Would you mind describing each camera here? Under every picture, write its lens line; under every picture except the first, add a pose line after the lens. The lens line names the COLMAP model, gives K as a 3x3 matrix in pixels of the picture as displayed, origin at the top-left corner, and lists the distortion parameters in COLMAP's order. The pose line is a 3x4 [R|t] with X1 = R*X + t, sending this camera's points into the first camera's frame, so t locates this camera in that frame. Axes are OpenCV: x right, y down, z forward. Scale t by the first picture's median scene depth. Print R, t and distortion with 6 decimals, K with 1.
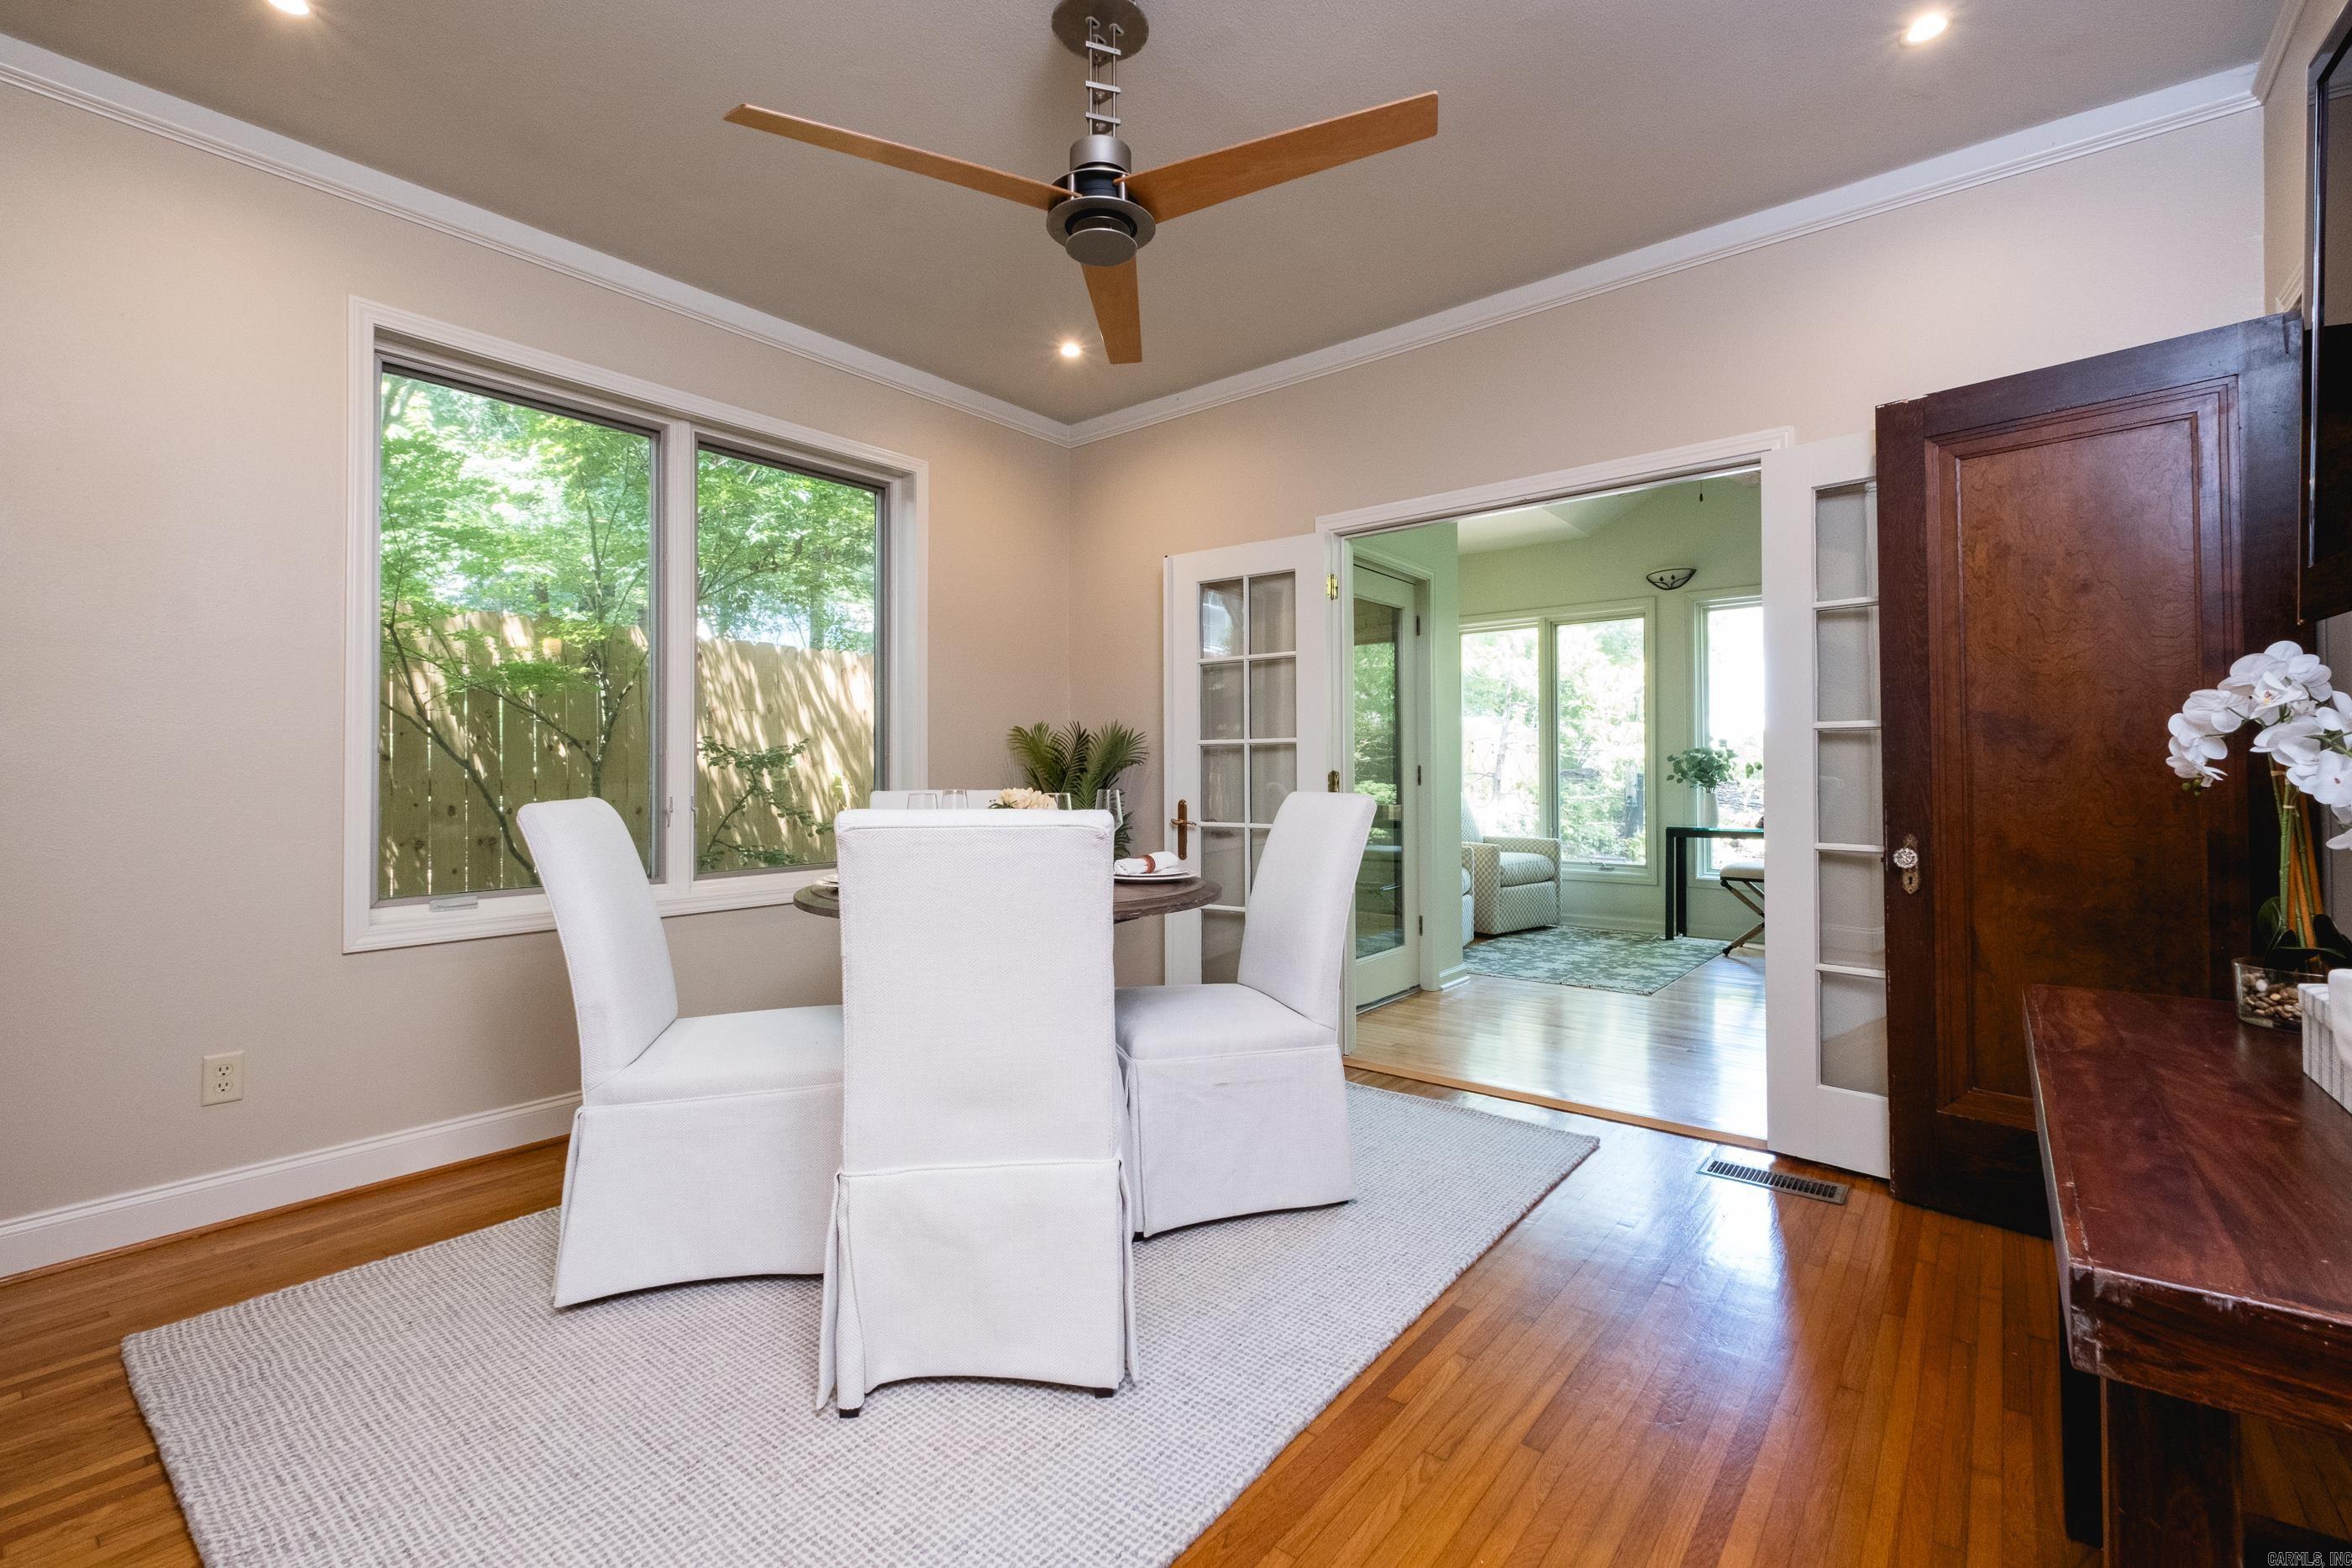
lens RADIAL K [[1017.7, 0, 1202.6], [0, 1017.7, 761.4], [0, 0, 1]] dist [0.001466, -0.000052]
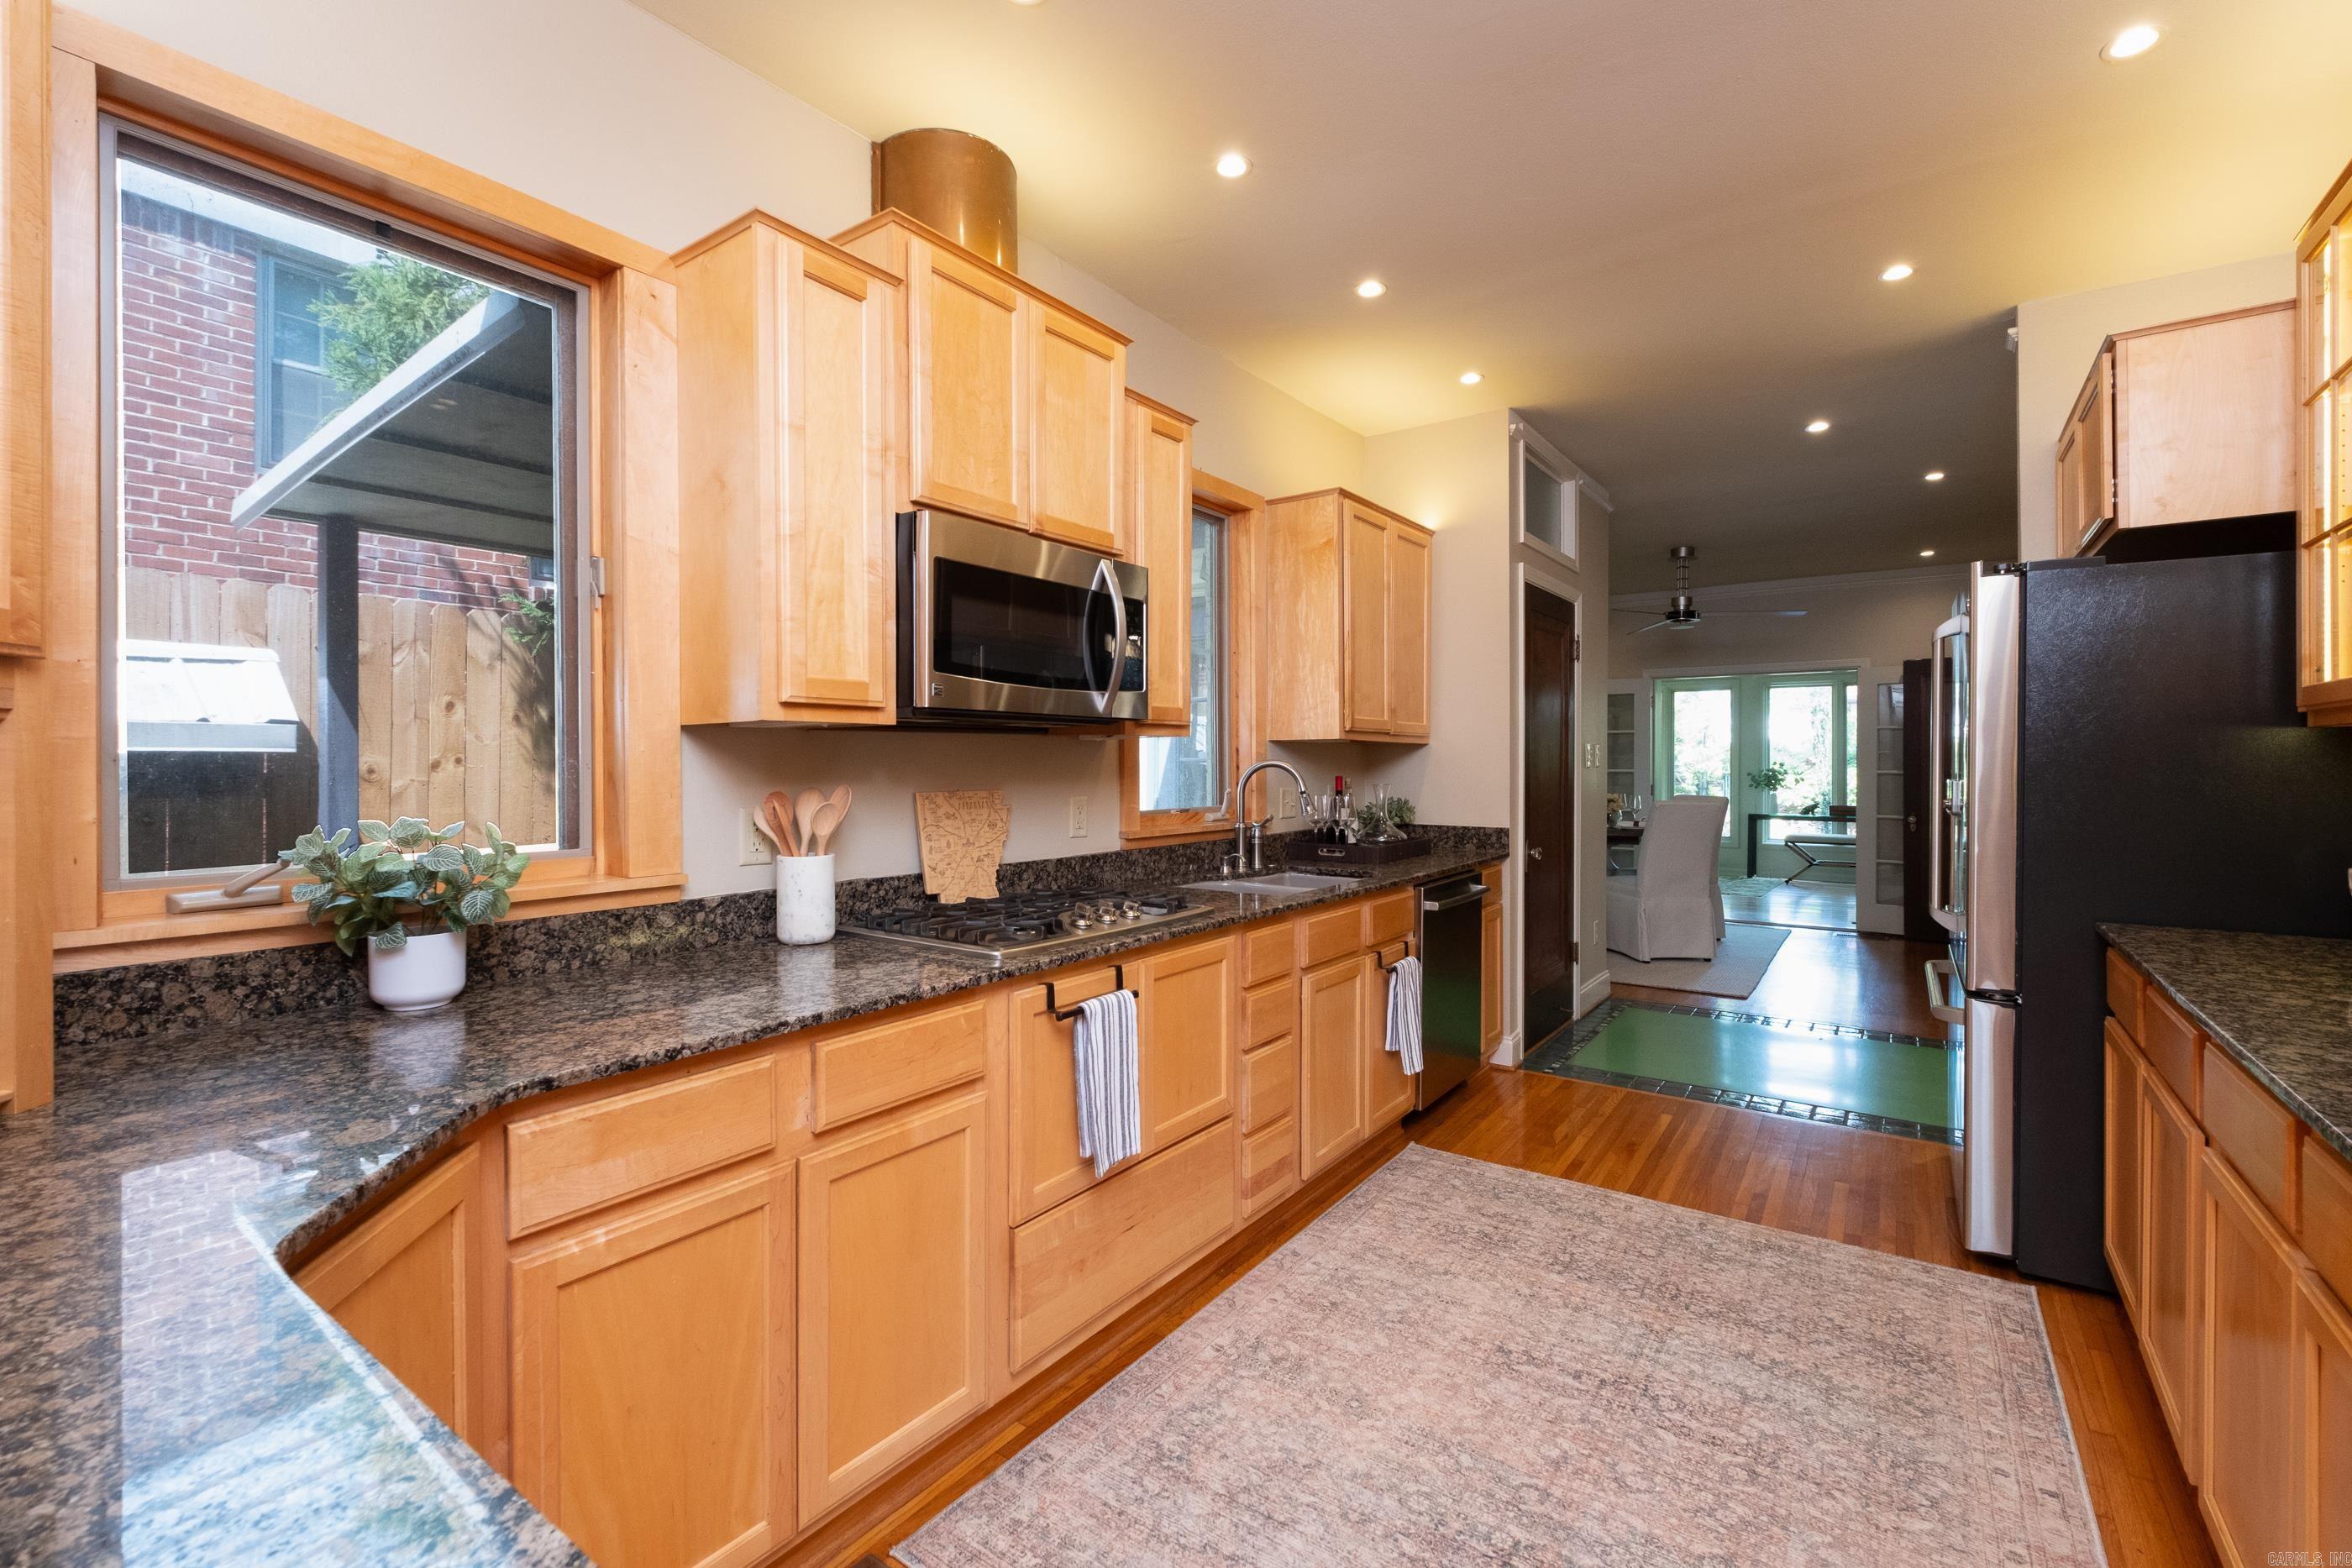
lens RADIAL K [[1017.7, 0, 1183.3], [0, 1017.7, 776.1], [0, 0, 1]] dist [0.001618, 0.000025]
pose [[0.999041, 0.003572, 0.043644, -1.414534], [-0.004434, 0.999797, 0.019664, -0.070990], [-0.043564, -0.019838, 0.998854, -1.691091]]
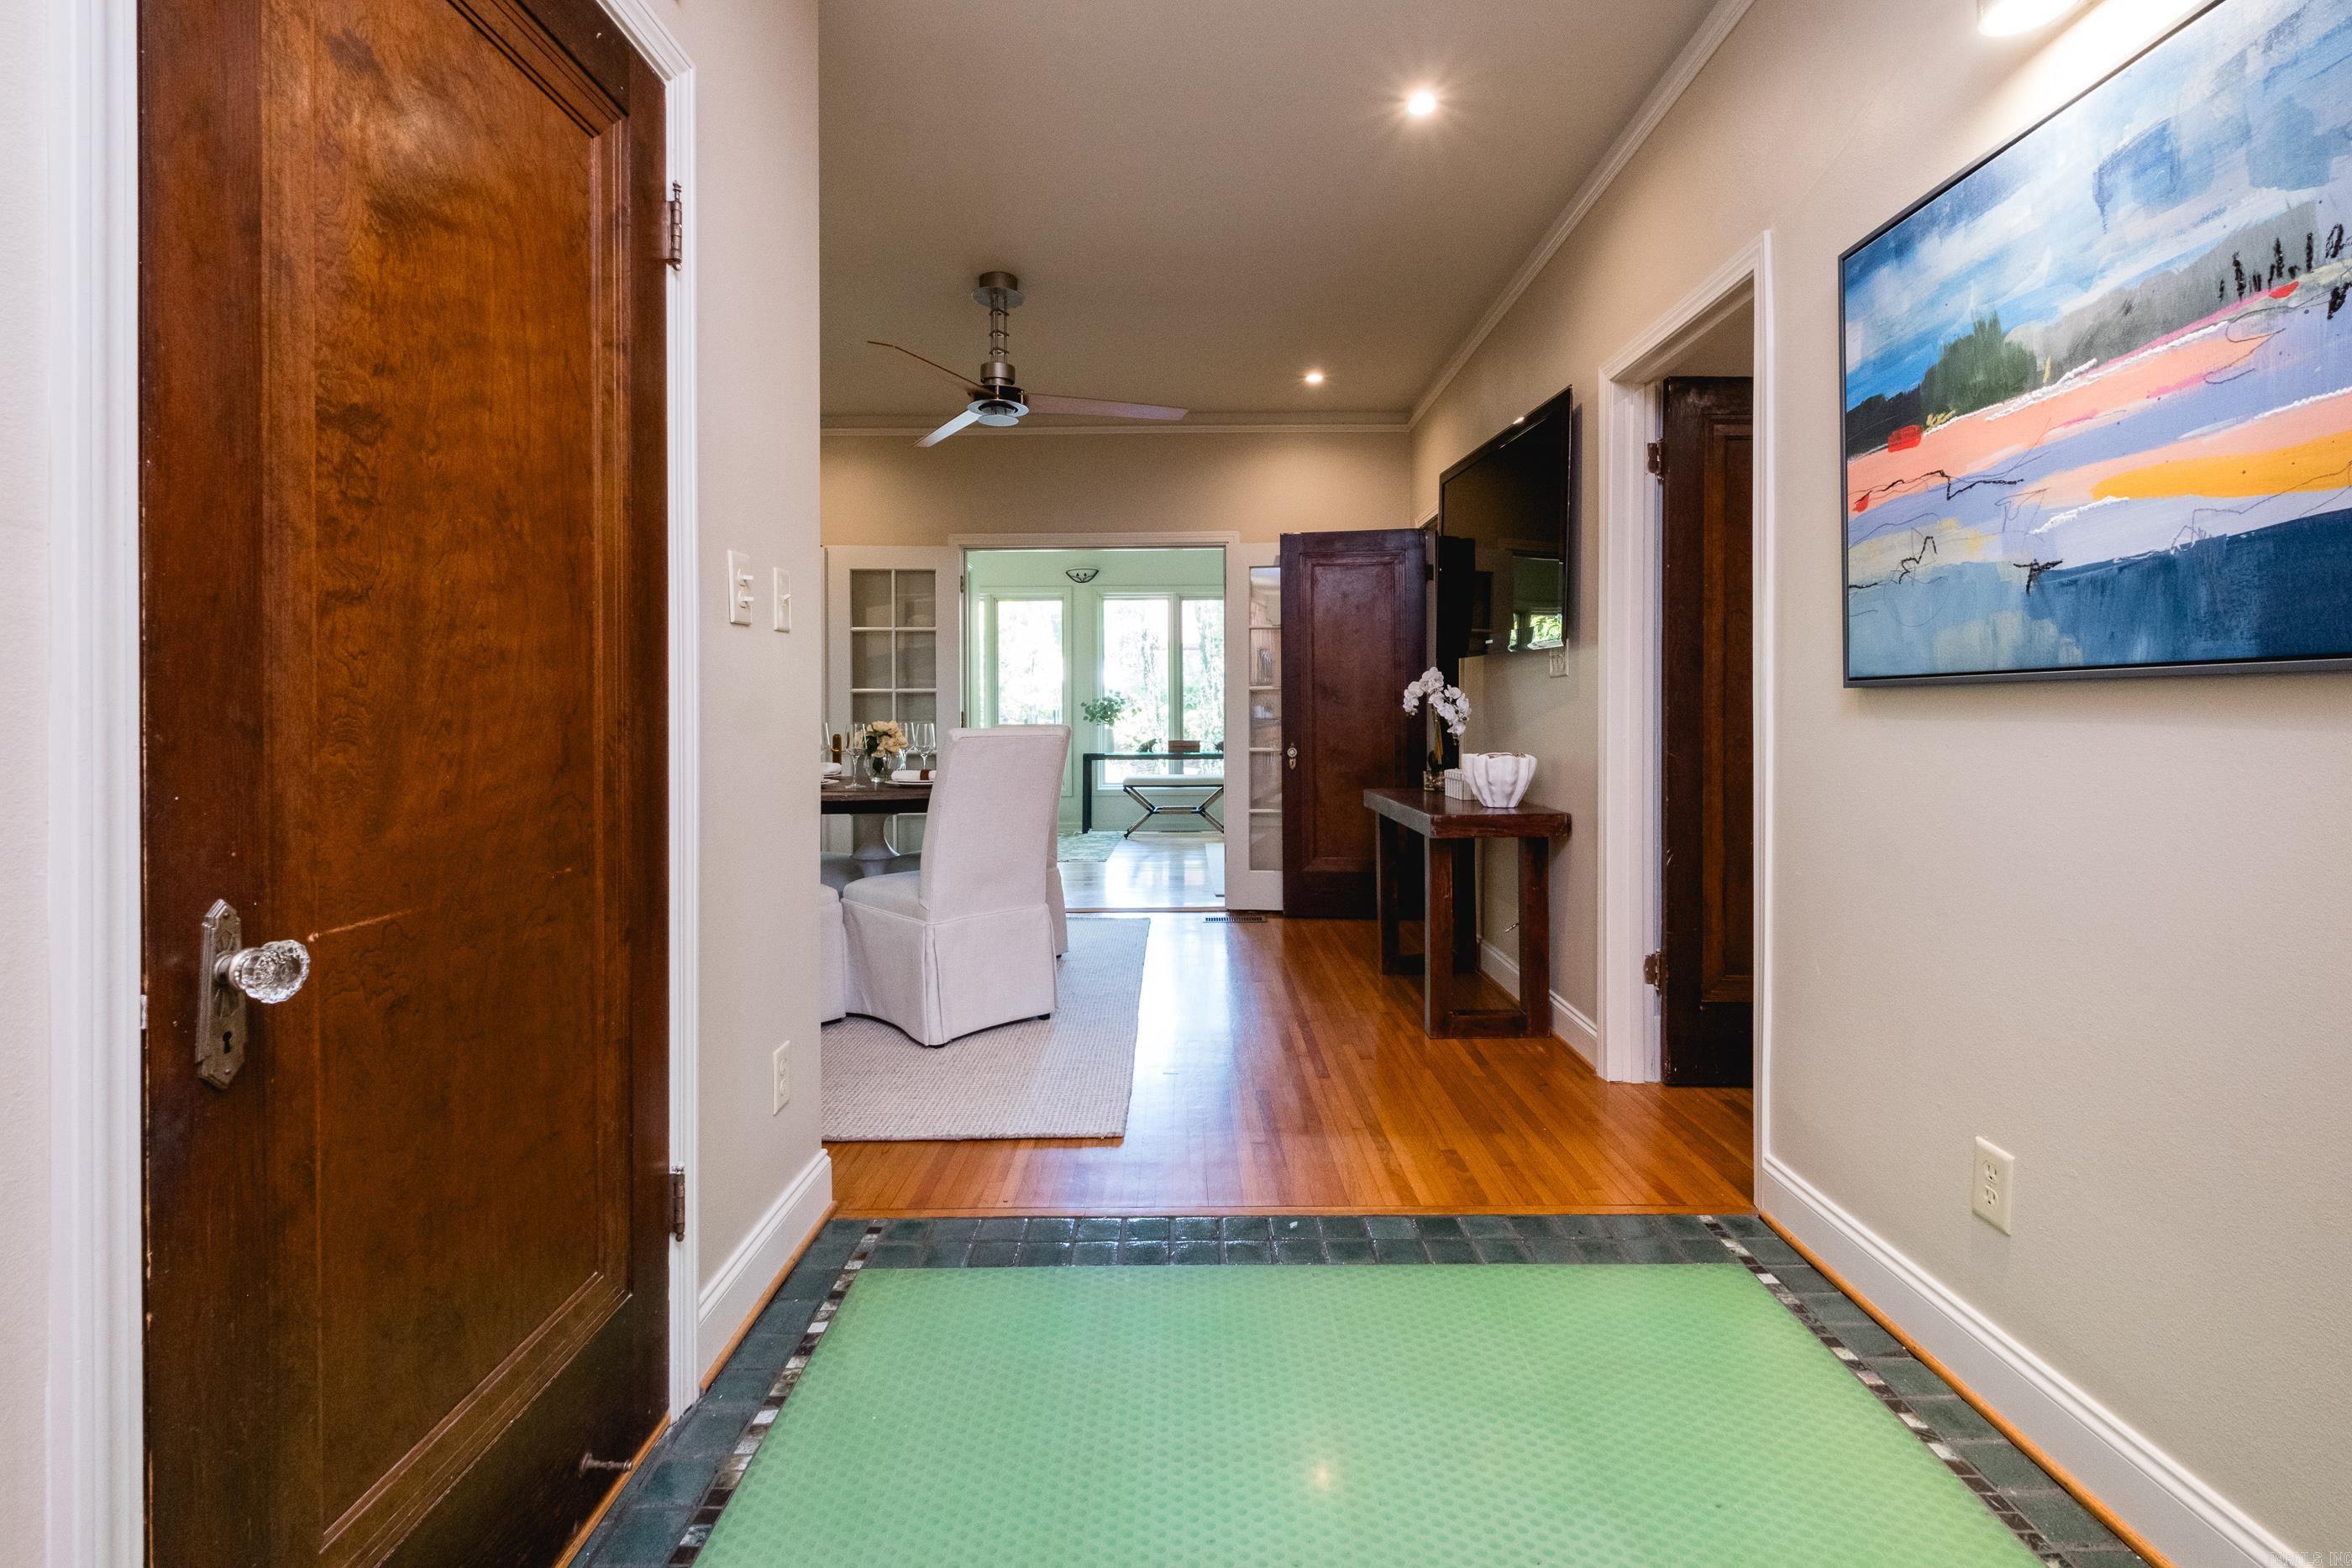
lens RADIAL K [[1047.2, 0, 1181.6], [0, 1047.2, 715.0], [0, 0, 1]] dist [0.000506, 0.000046]
pose [[0.789970, -0.001653, 0.613144, -0.768571], [-0.003465, 0.999968, 0.007159, 0.003211], [-0.613136, -0.007780, 0.789939, -0.533595]]
